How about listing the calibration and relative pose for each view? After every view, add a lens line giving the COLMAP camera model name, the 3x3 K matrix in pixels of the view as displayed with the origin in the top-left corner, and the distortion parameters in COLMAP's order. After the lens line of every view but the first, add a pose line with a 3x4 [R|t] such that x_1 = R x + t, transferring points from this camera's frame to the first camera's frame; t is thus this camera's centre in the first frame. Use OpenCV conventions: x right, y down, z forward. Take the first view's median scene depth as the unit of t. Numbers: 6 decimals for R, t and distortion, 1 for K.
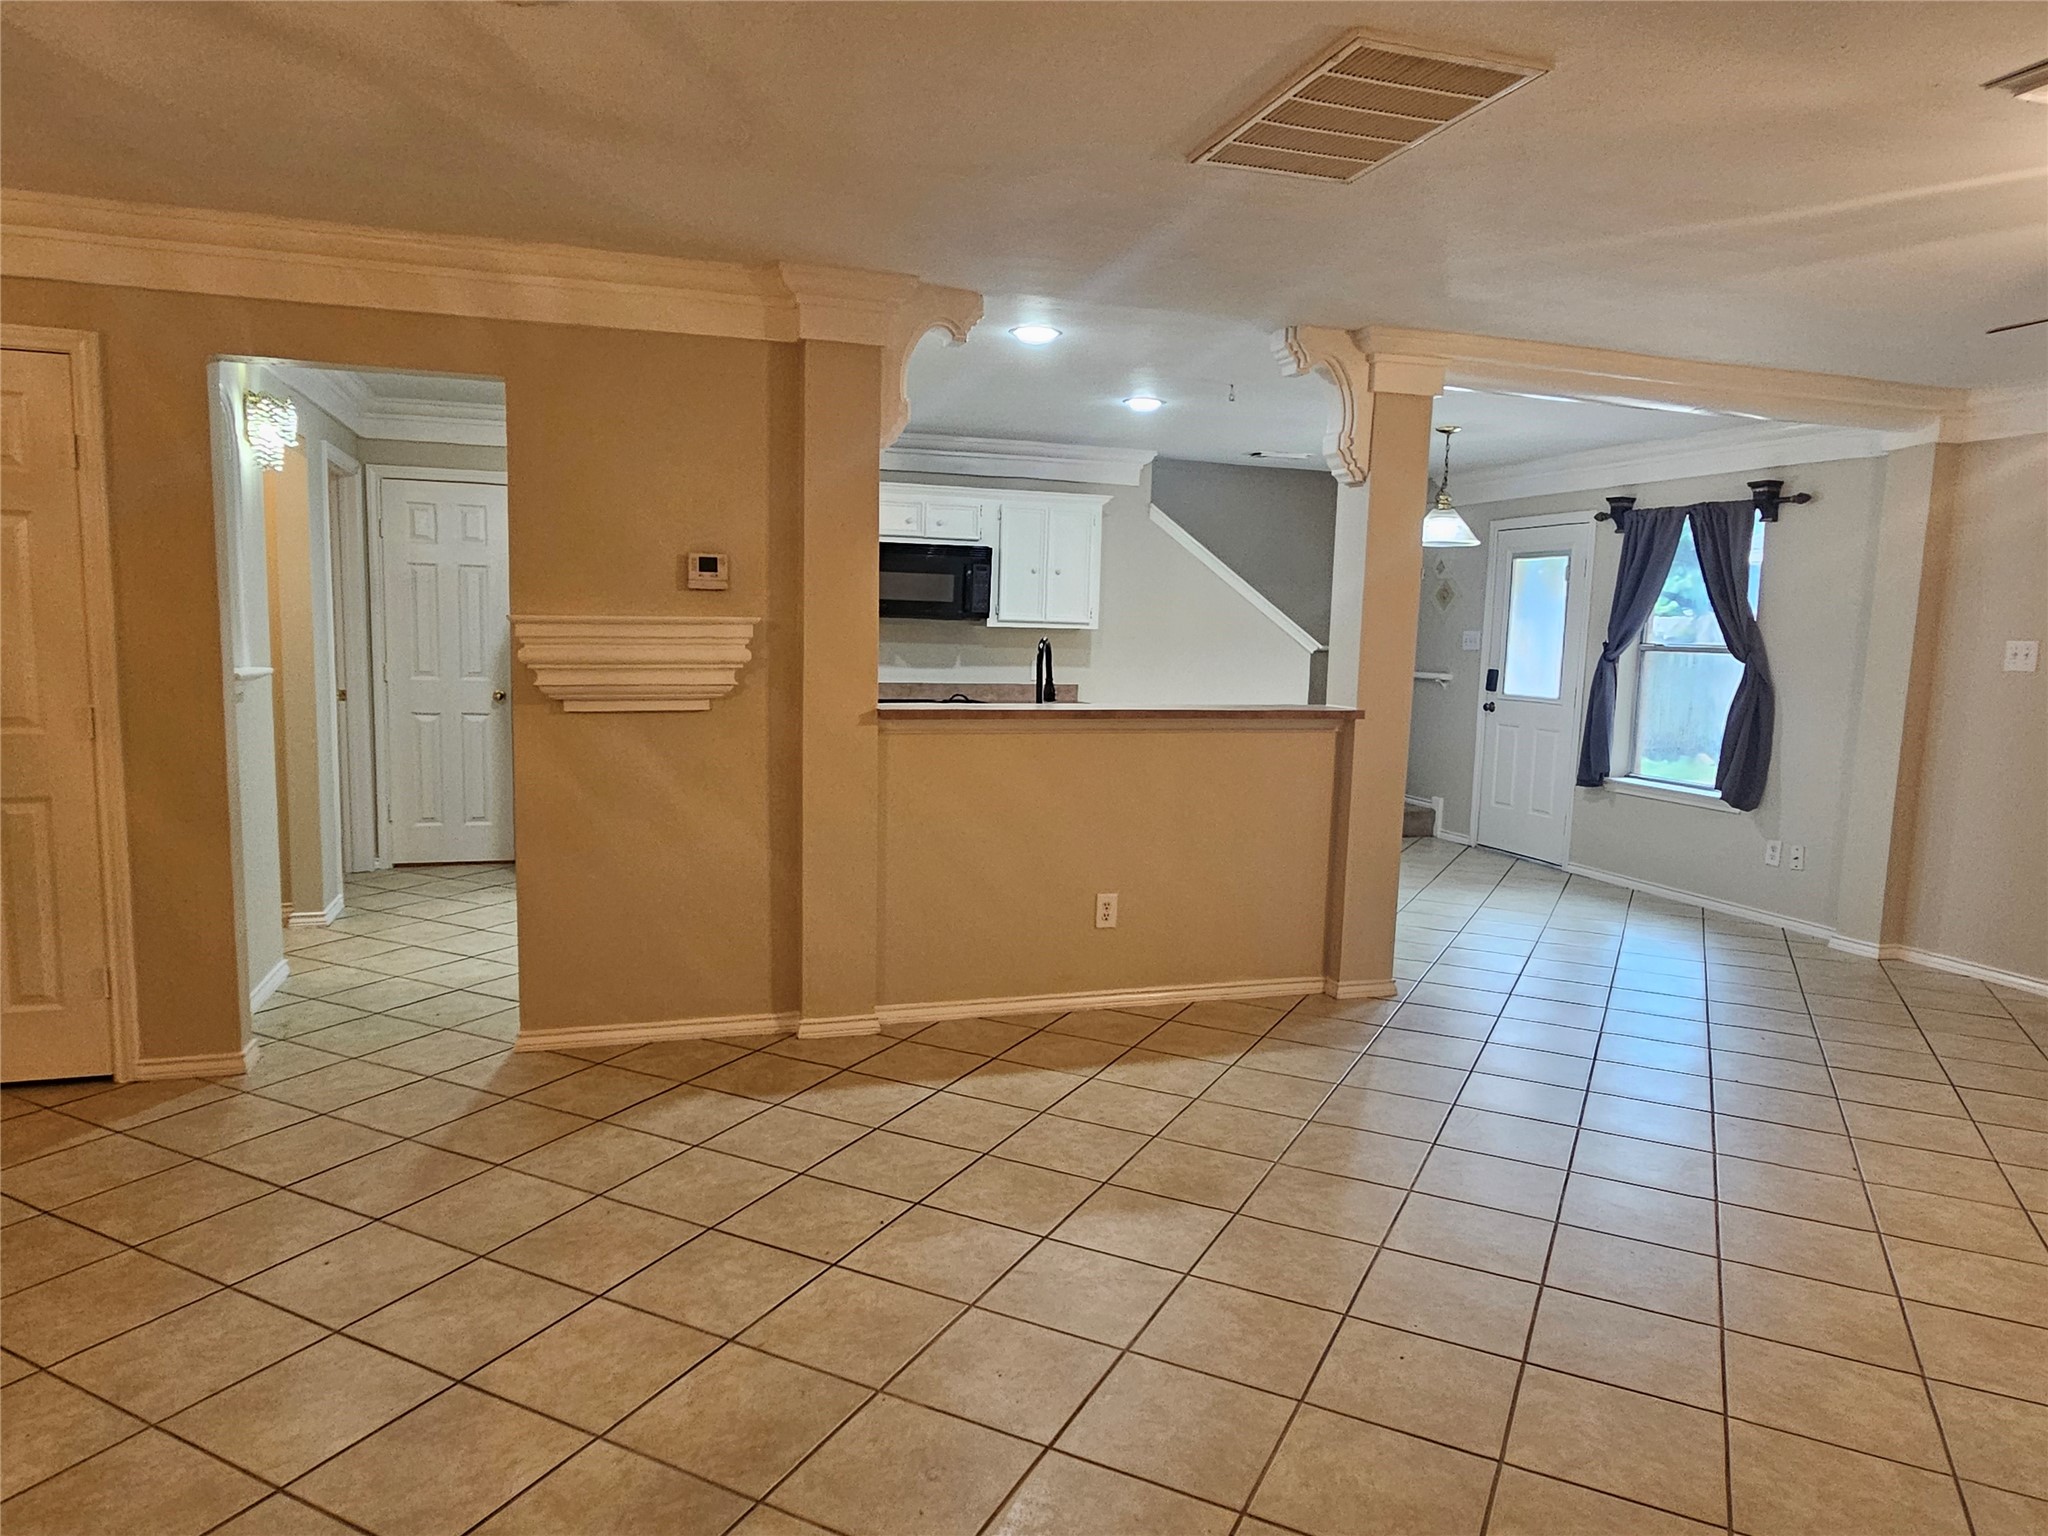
lens RADIAL K [[1306.0, 0, 1027.8], [0, 1306.0, 788.0], [0, 0, 1]] dist [0.004462, -0.014052]
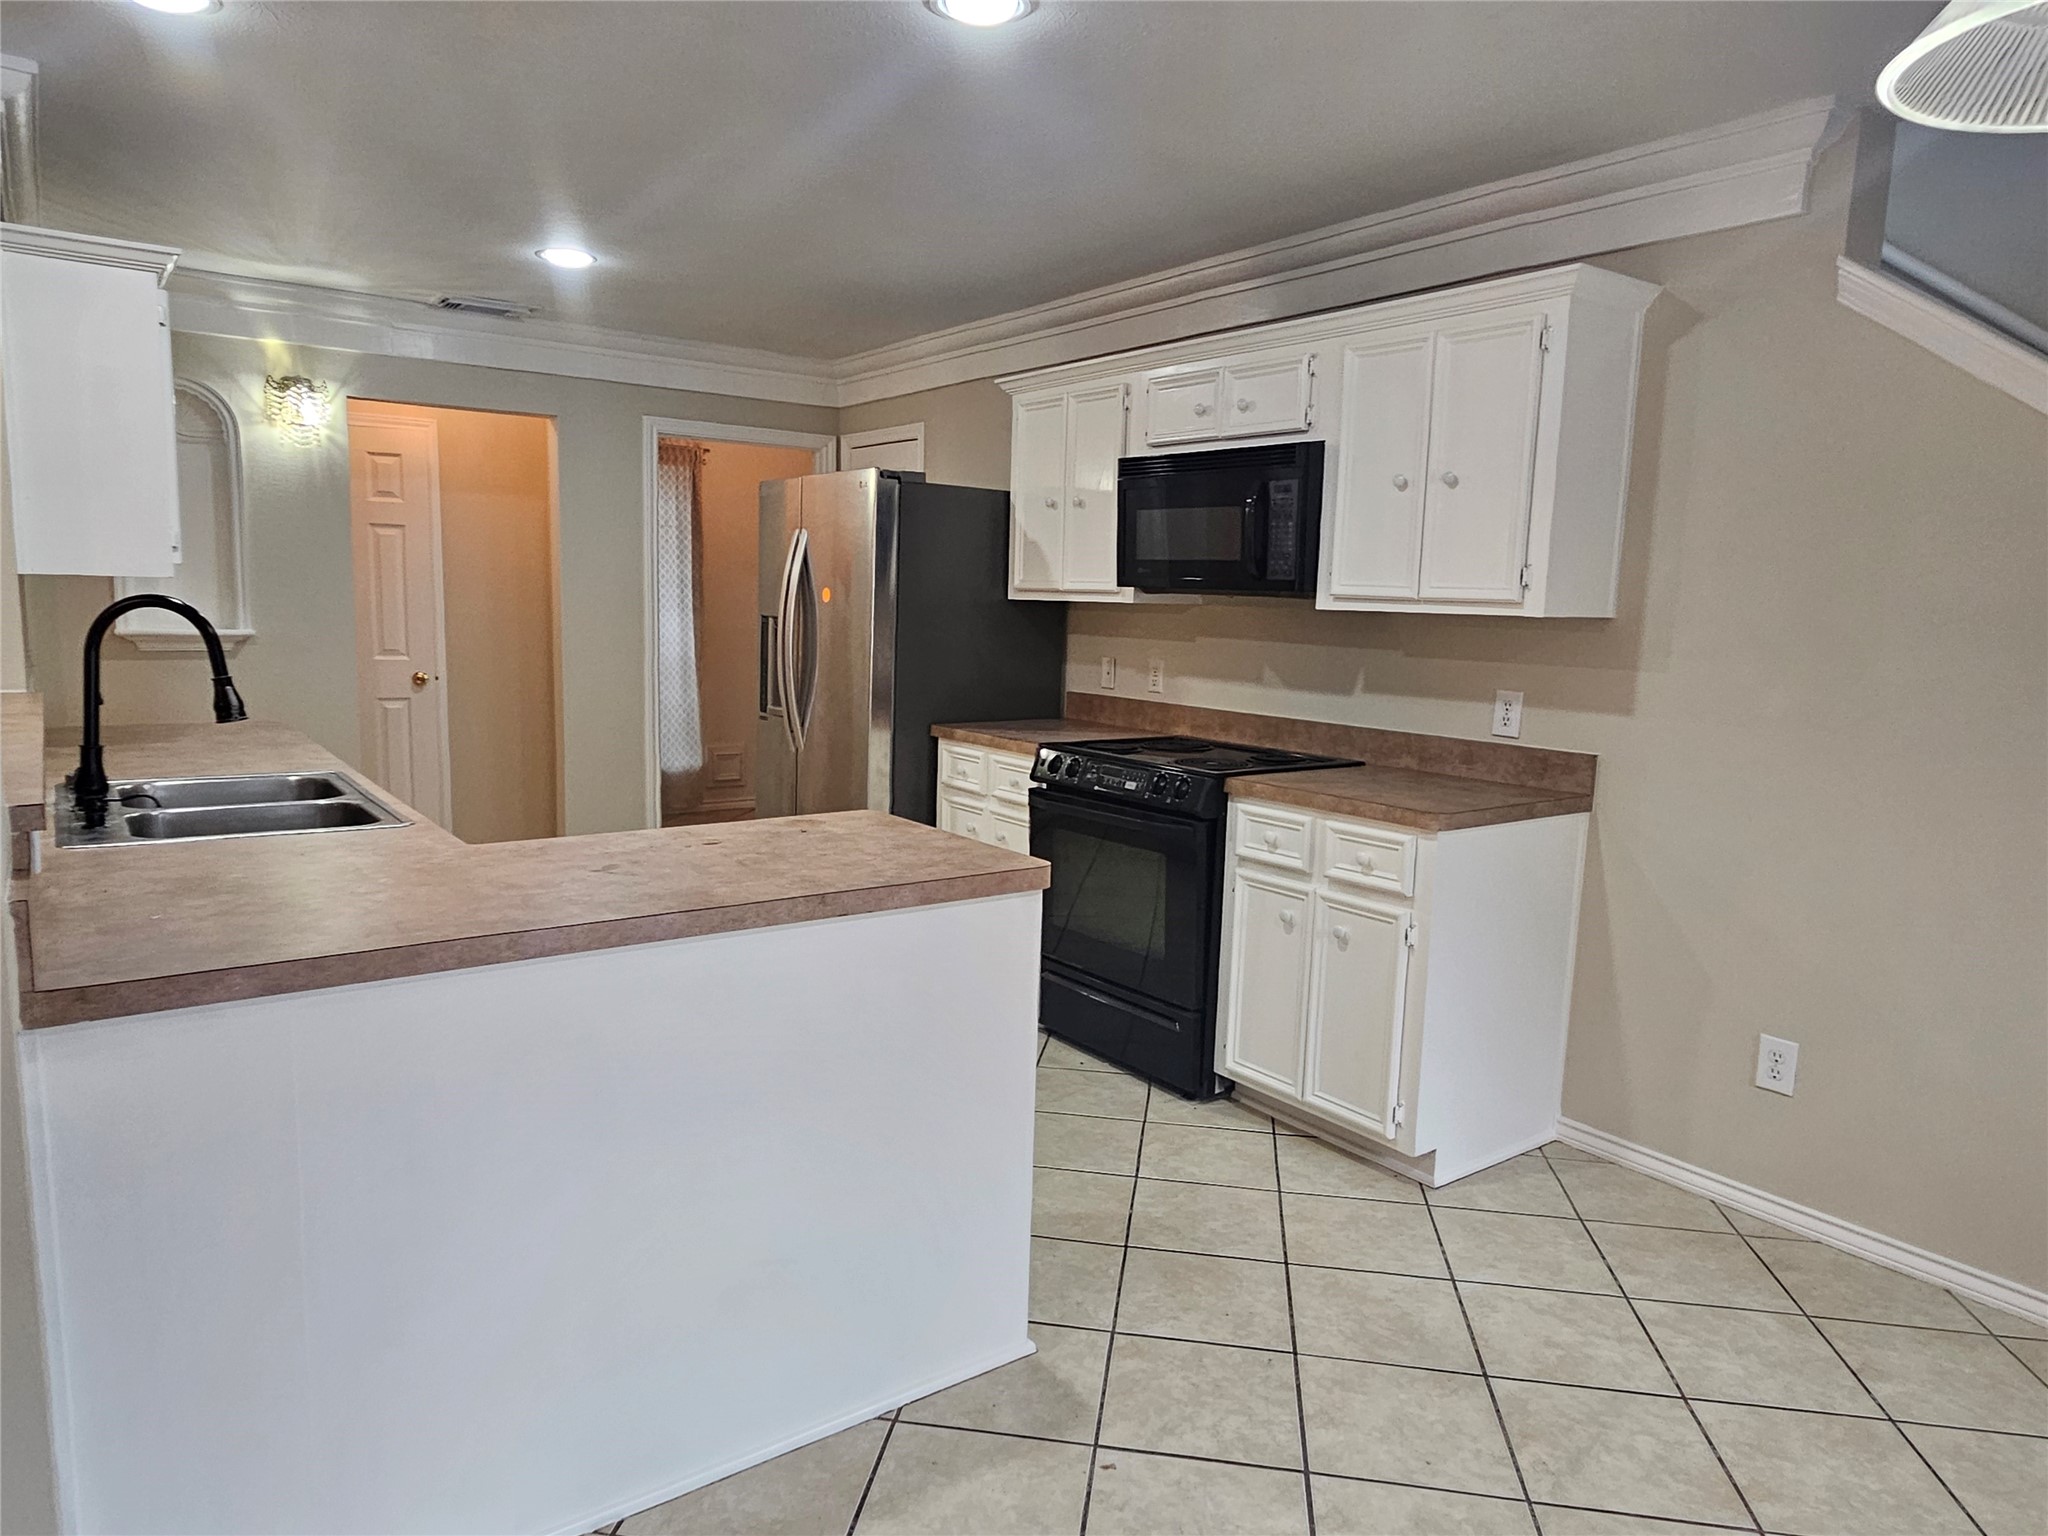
lens RADIAL K [[1306.0, 0, 1027.8], [0, 1306.0, 788.0], [0, 0, 1]] dist [0.004462, -0.014052]
pose [[0.317823, 0.125046, -0.939868, 0.392912], [-0.133810, 0.987259, 0.086102, -0.086469], [0.938660, 0.098399, 0.330506, 0.750386]]
